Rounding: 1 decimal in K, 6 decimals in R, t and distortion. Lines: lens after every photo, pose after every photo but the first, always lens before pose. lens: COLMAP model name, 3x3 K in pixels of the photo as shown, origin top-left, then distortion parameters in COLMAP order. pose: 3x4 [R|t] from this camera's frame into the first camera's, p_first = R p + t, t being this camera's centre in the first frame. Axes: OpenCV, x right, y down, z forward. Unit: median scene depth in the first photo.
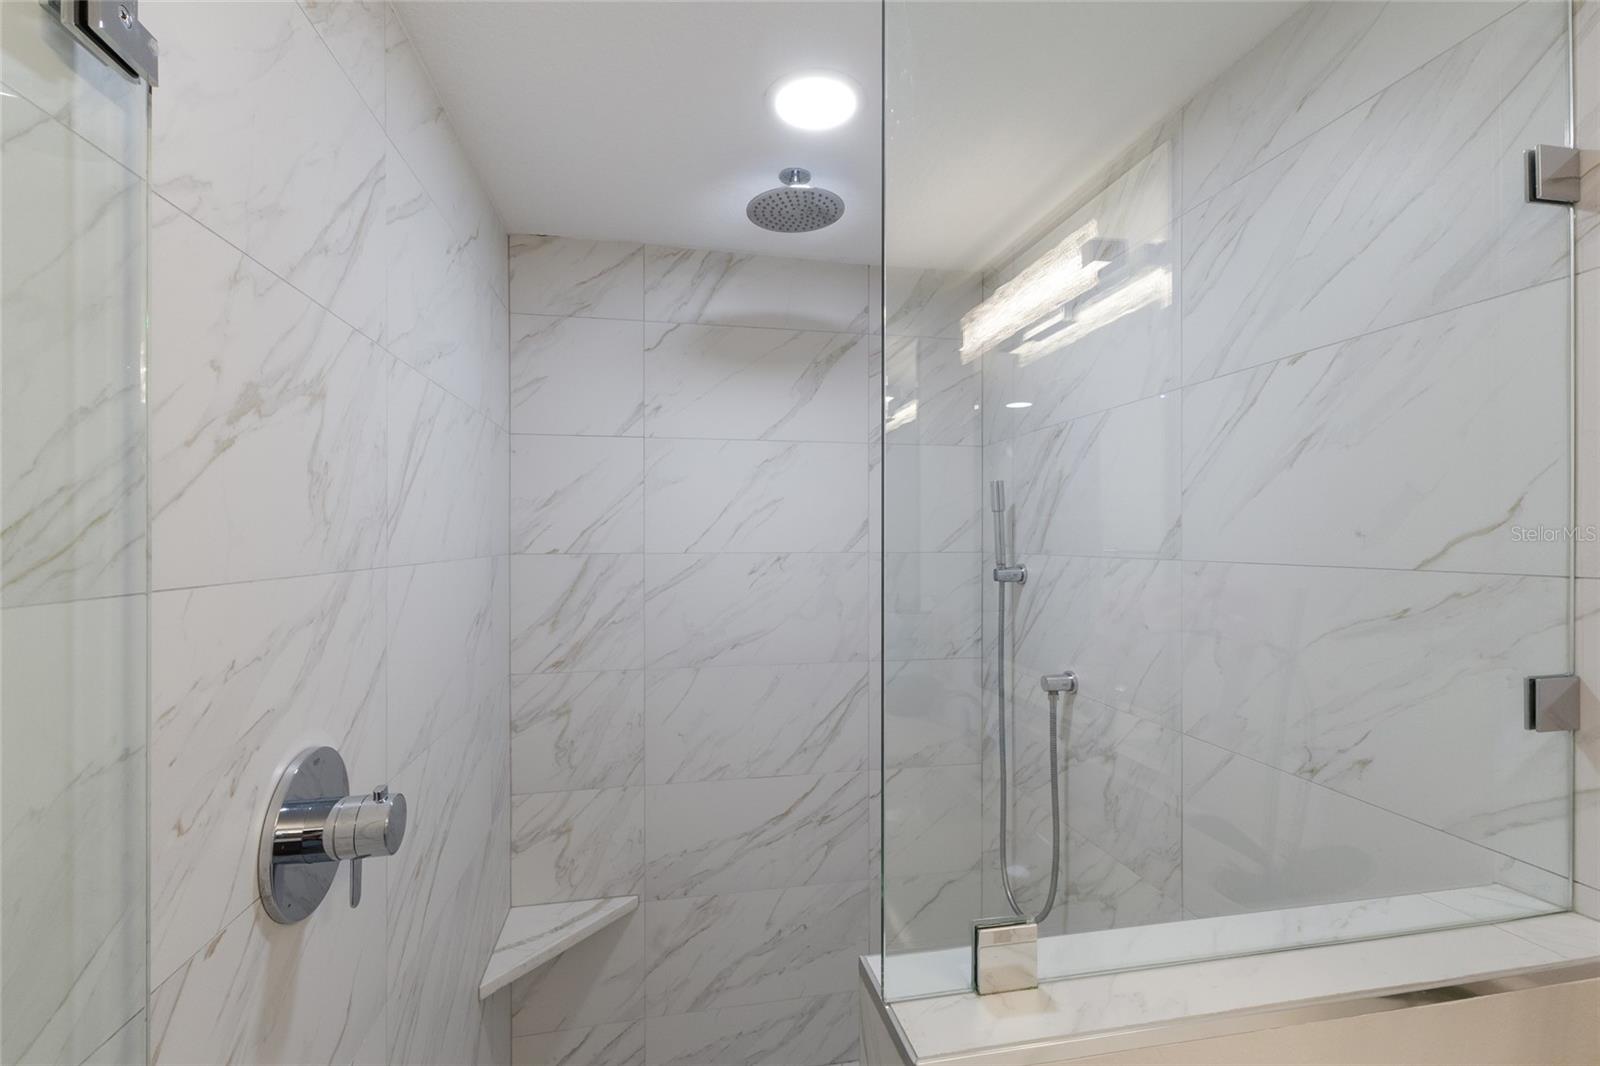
lens RADIAL K [[705.5, 0, 797.4], [0, 705.5, 525.1], [0, 0, 1]] dist [0.004777, -0.000188]
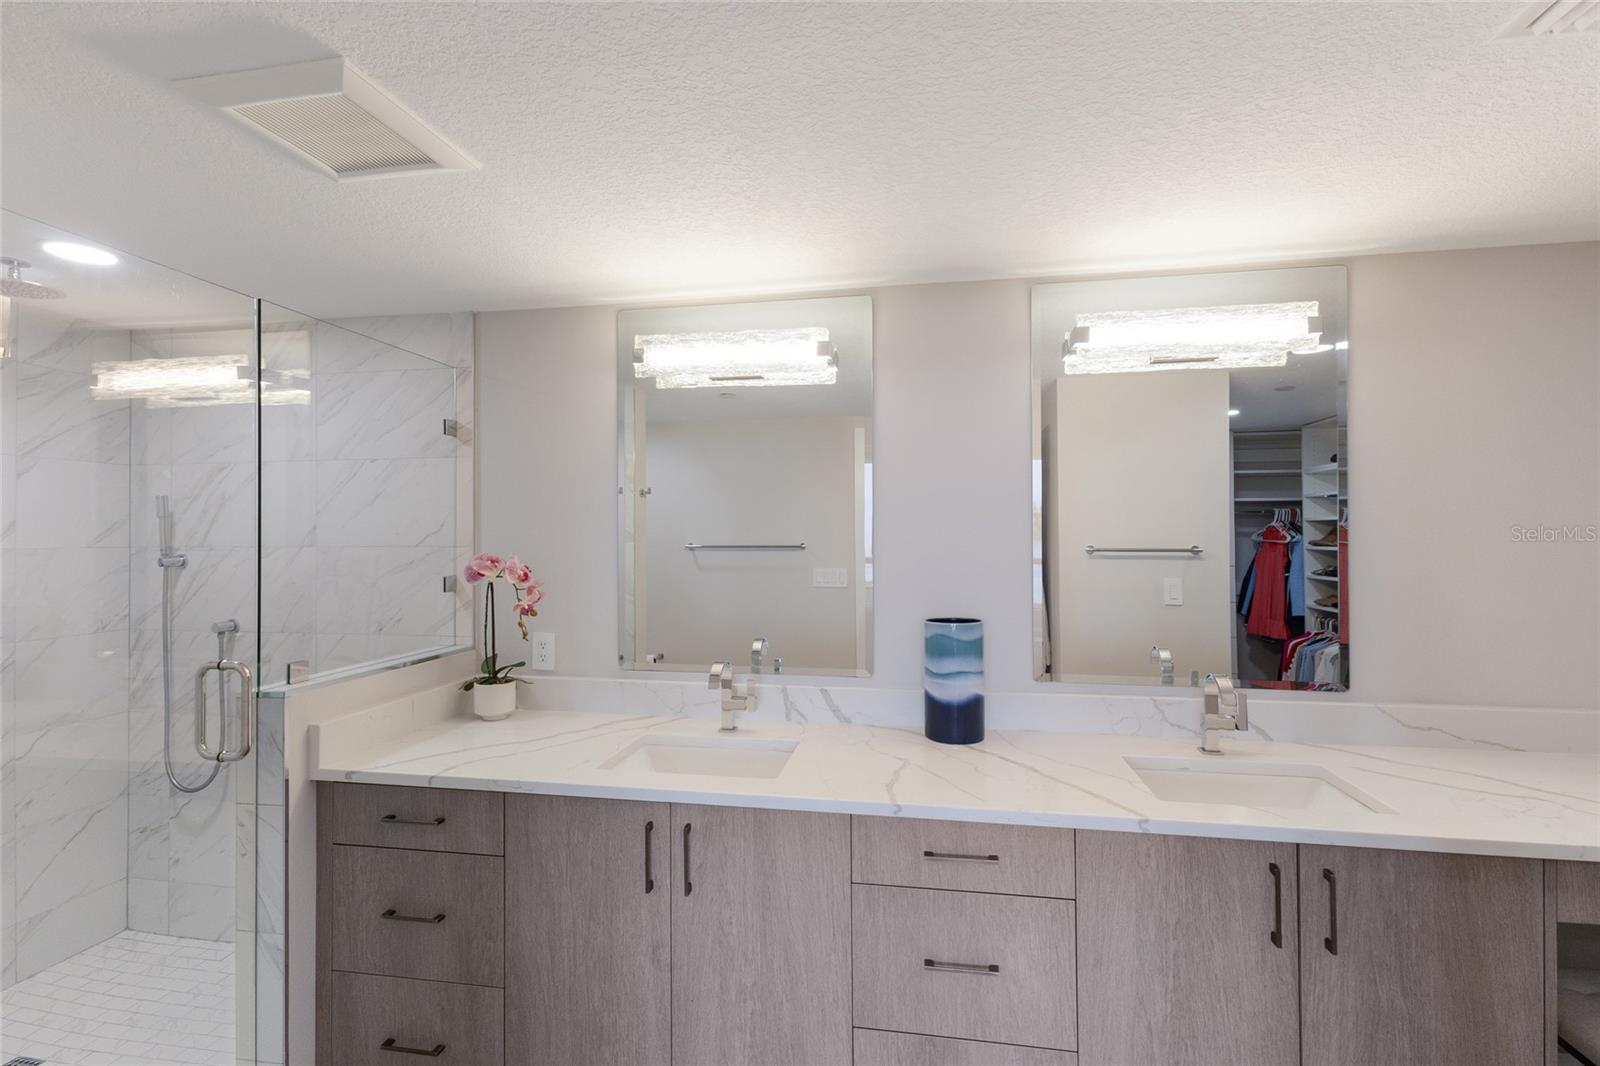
lens RADIAL K [[709.2, 0, 815.3], [0, 709.2, 537.7], [0, 0, 1]] dist [0.005410, 0.000057]
pose [[0.352102, -0.008169, 0.935926, -0.597732], [-0.012004, 0.999840, 0.013243, -0.013594], [-0.935885, -0.015898, 0.351948, -0.731368]]
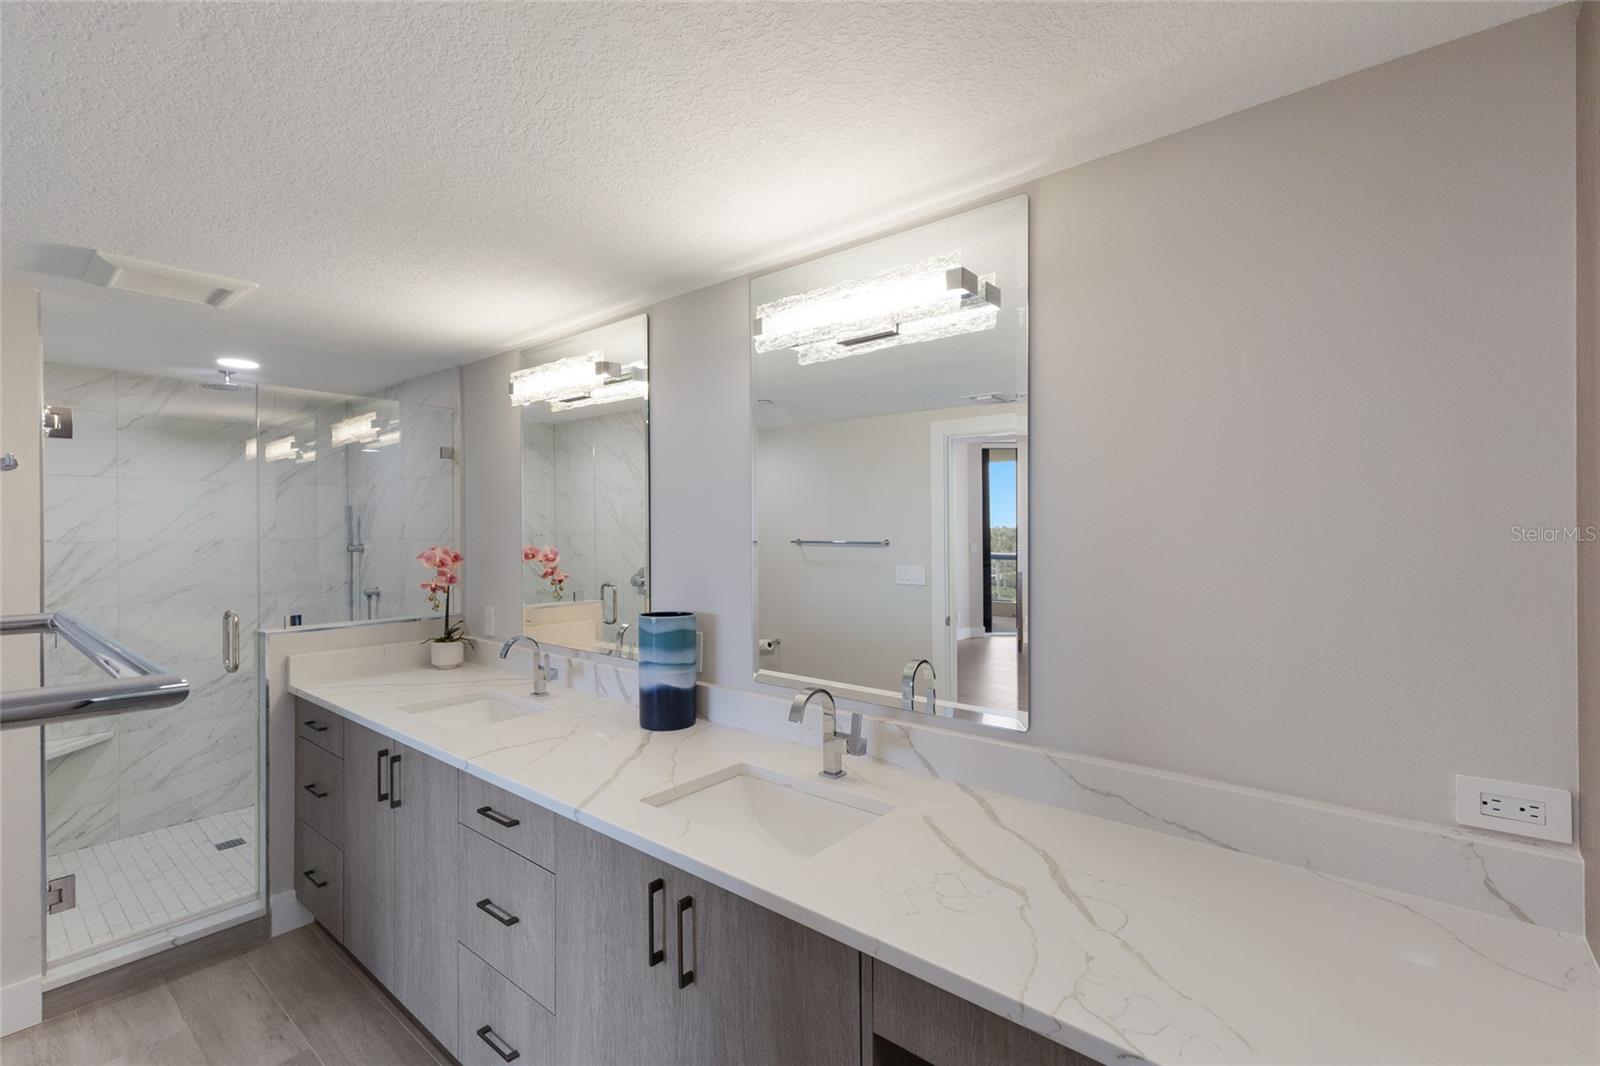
lens RADIAL K [[698.7, 0, 800.0], [0, 698.7, 533.0], [0, 0, 1]] dist [-0.002806, 0.005493]
pose [[0.765317, -0.006130, 0.643624, -0.036828], [-0.006975, 0.999817, 0.017817, -0.027756], [-0.643616, -0.018125, 0.765134, -1.597069]]
